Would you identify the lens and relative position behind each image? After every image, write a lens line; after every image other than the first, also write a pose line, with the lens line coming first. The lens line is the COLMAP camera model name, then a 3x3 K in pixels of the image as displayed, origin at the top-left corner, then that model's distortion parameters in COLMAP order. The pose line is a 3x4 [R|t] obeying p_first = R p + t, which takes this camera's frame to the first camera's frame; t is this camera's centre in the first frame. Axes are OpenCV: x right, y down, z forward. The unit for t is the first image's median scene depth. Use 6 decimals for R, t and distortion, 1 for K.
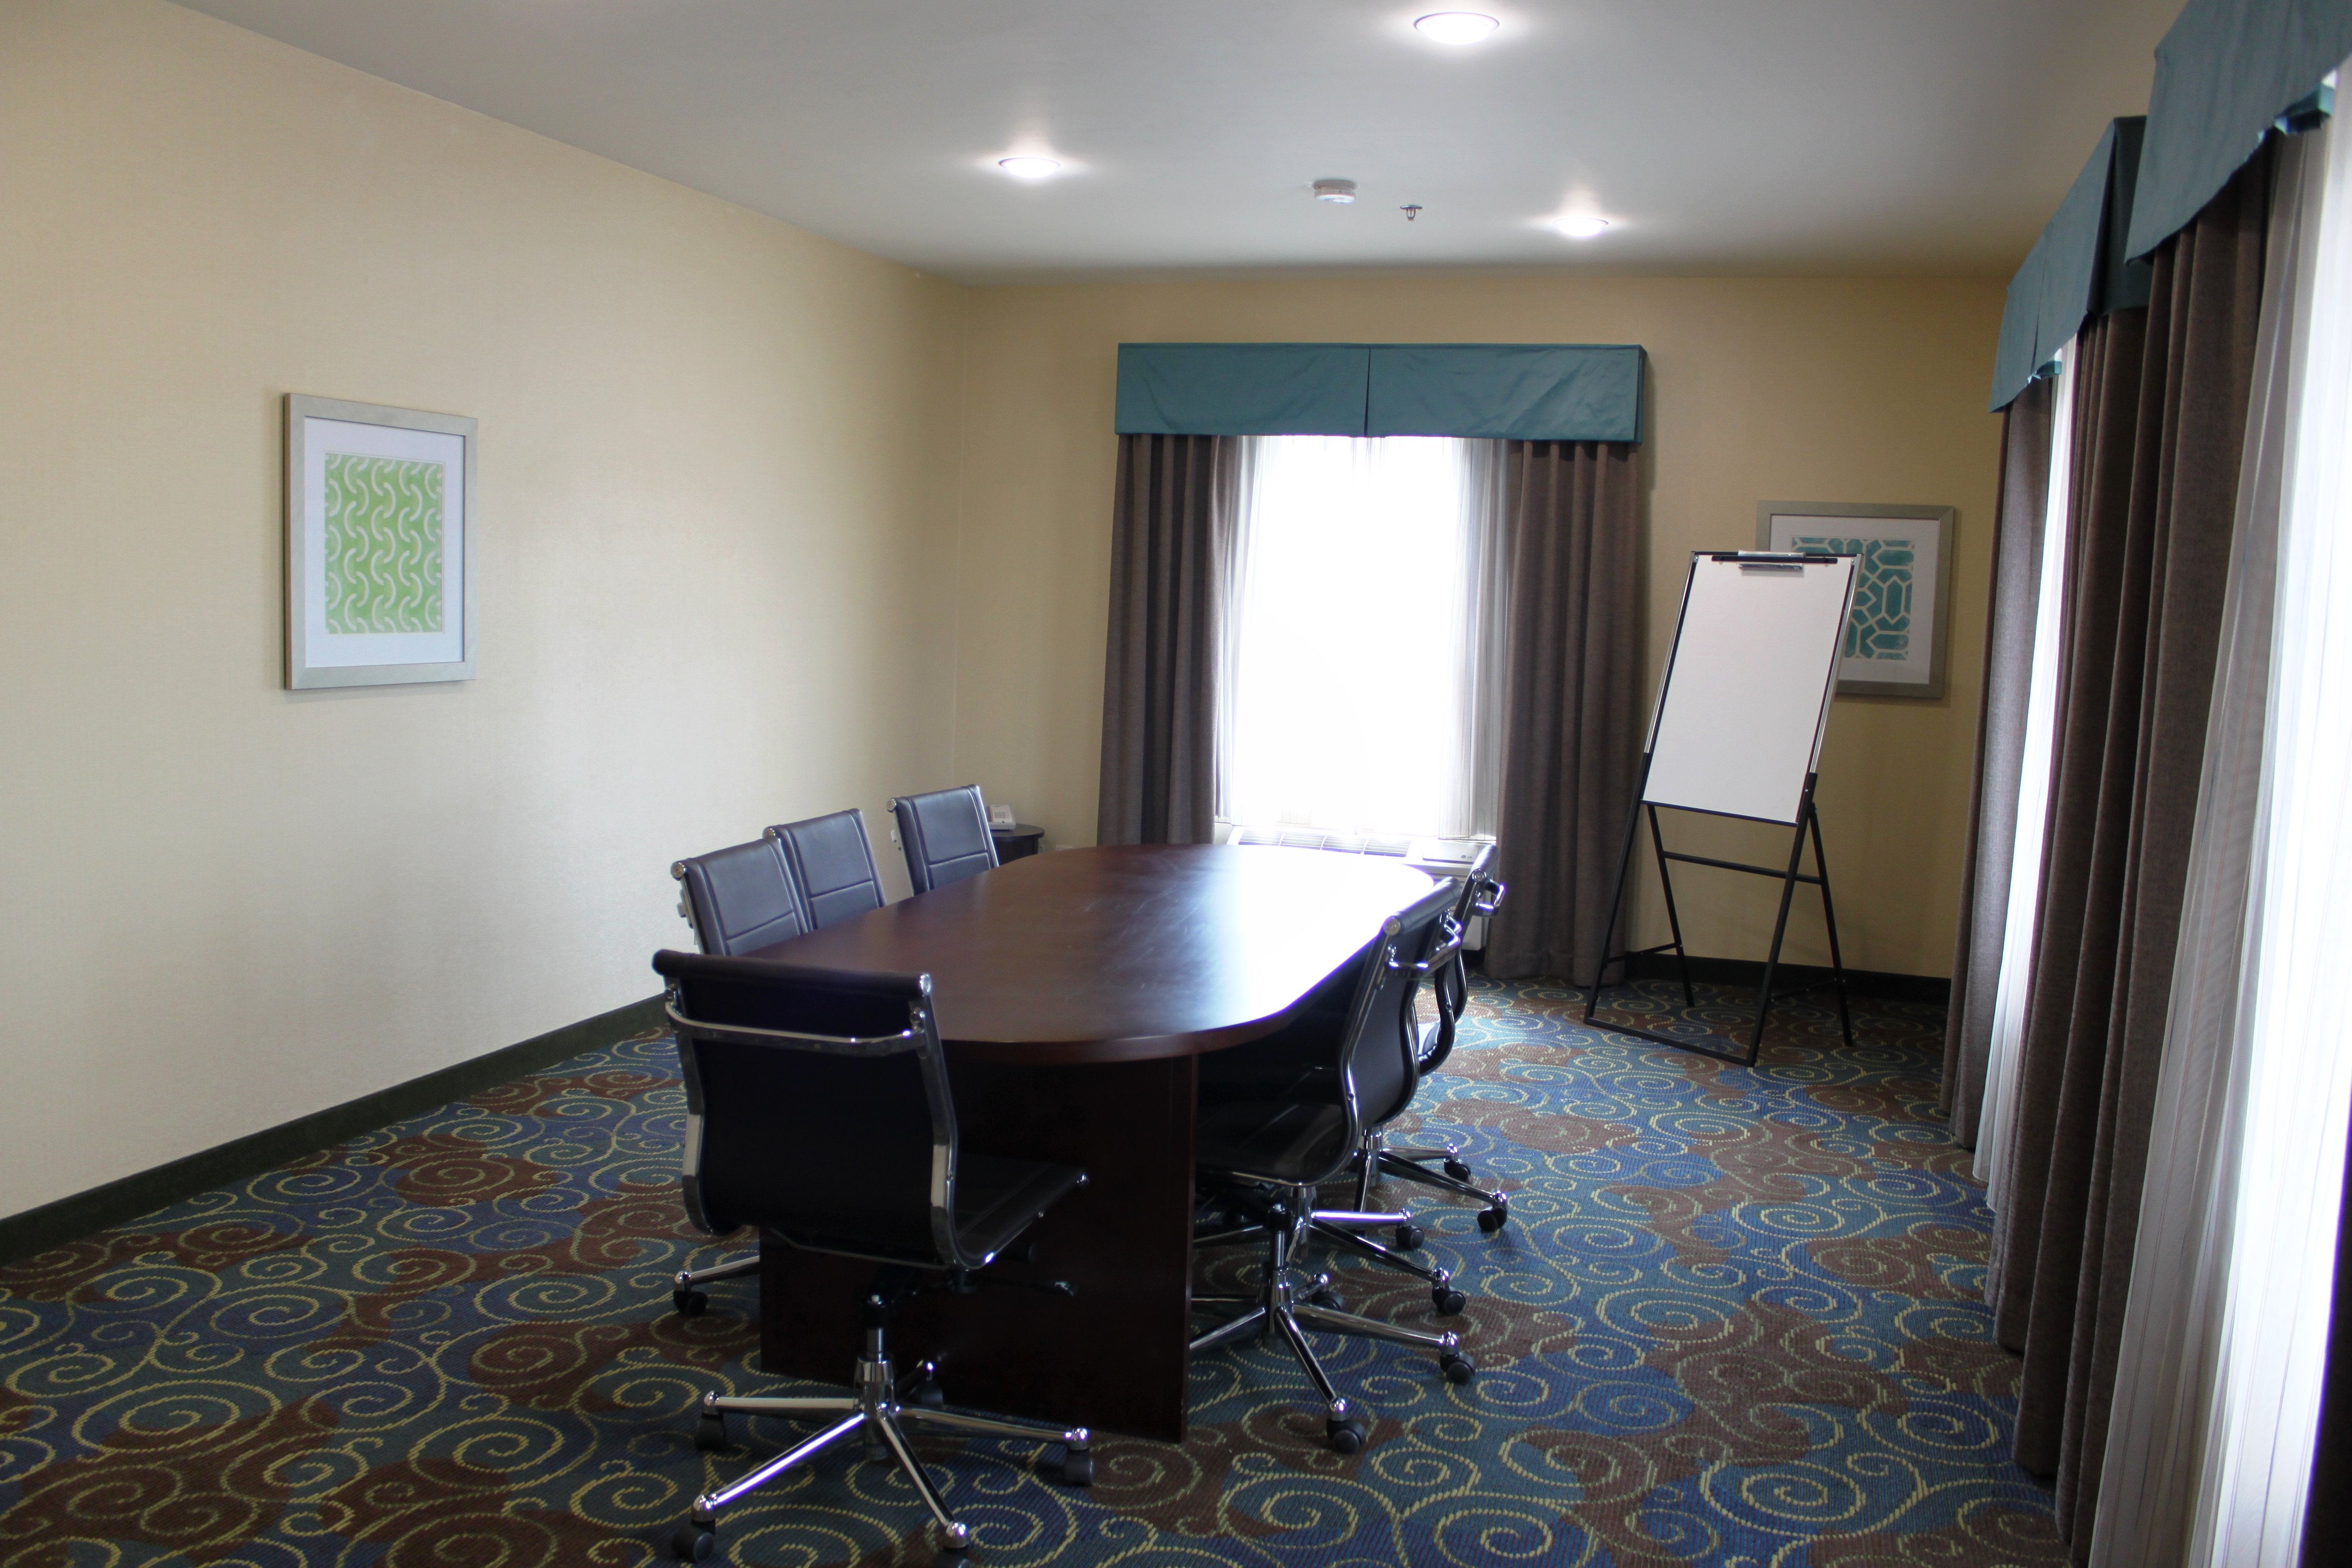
lens RADIAL K [[1958.8, 0, 1171.4], [0, 1958.8, 822.4], [0, 0, 1]] dist [-0.162737, 0.144972]
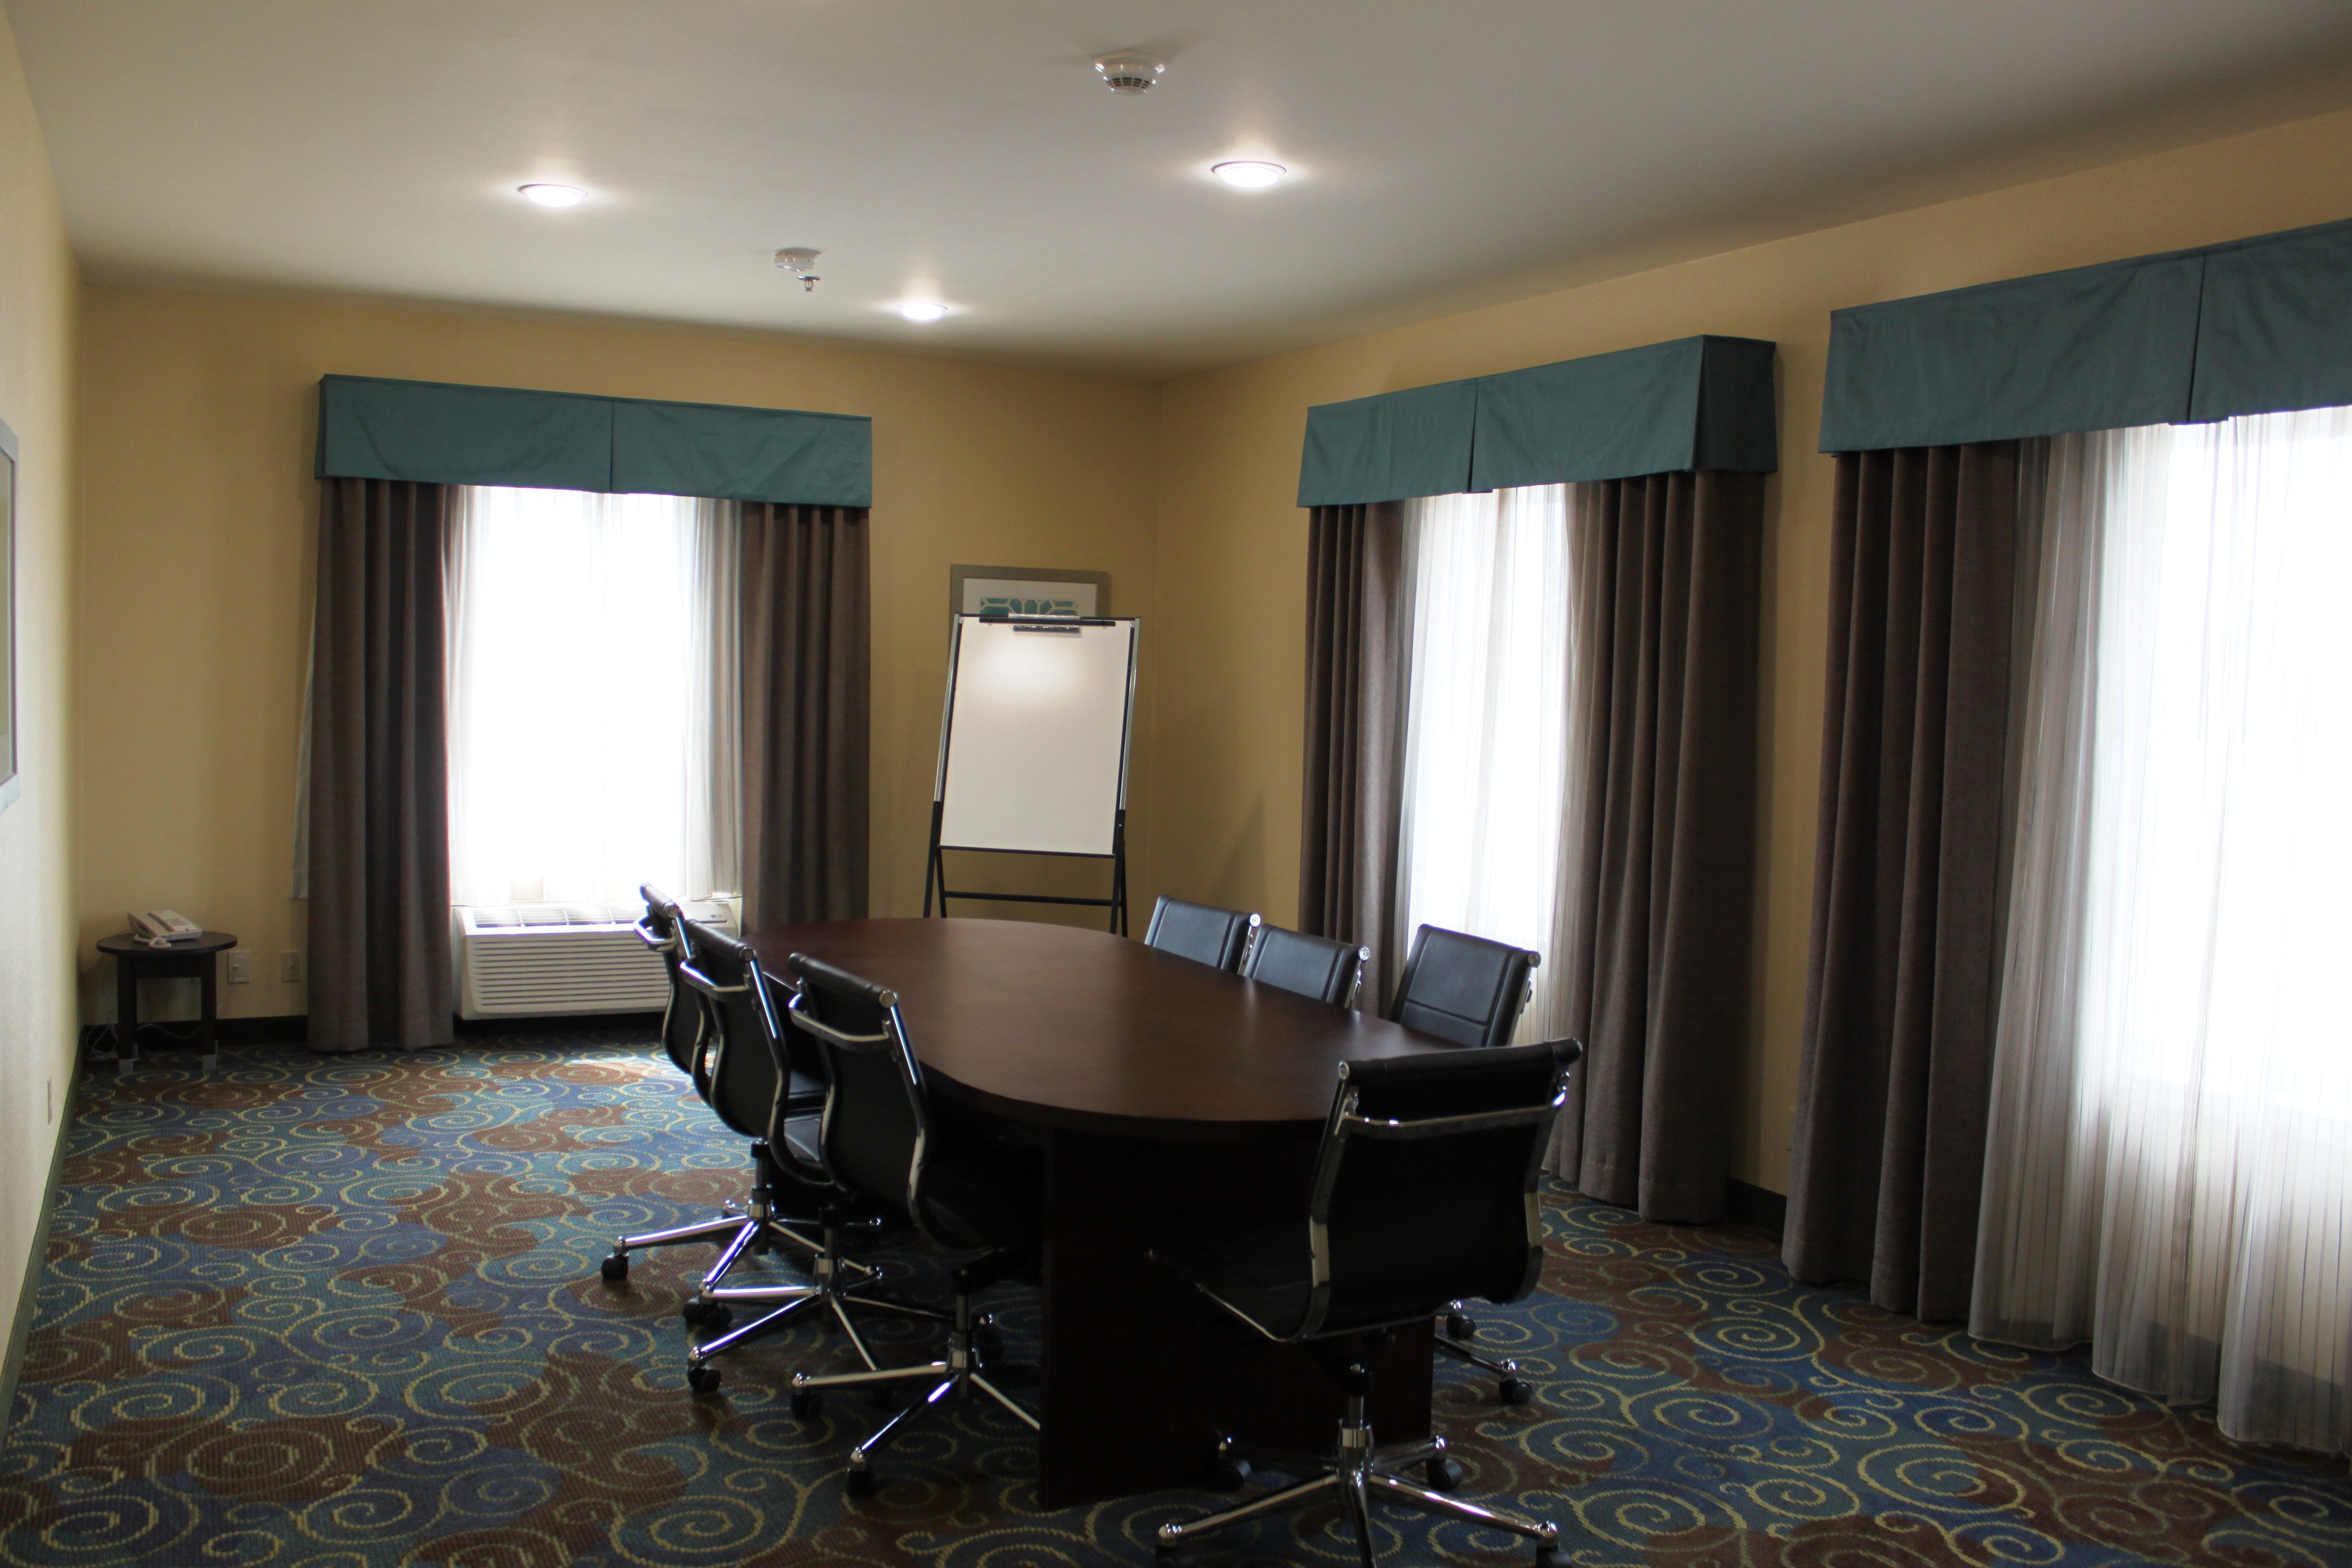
lens RADIAL K [[2012.9, 0, 1135.7], [0, 2012.9, 693.9], [0, 0, 1]] dist [-0.175817, 0.172960]
pose [[0.704453, -0.023087, 0.709375, -0.469161], [0.081715, 0.995463, -0.048750, -0.033044], [-0.705031, 0.092309, 0.703143, 0.145708]]
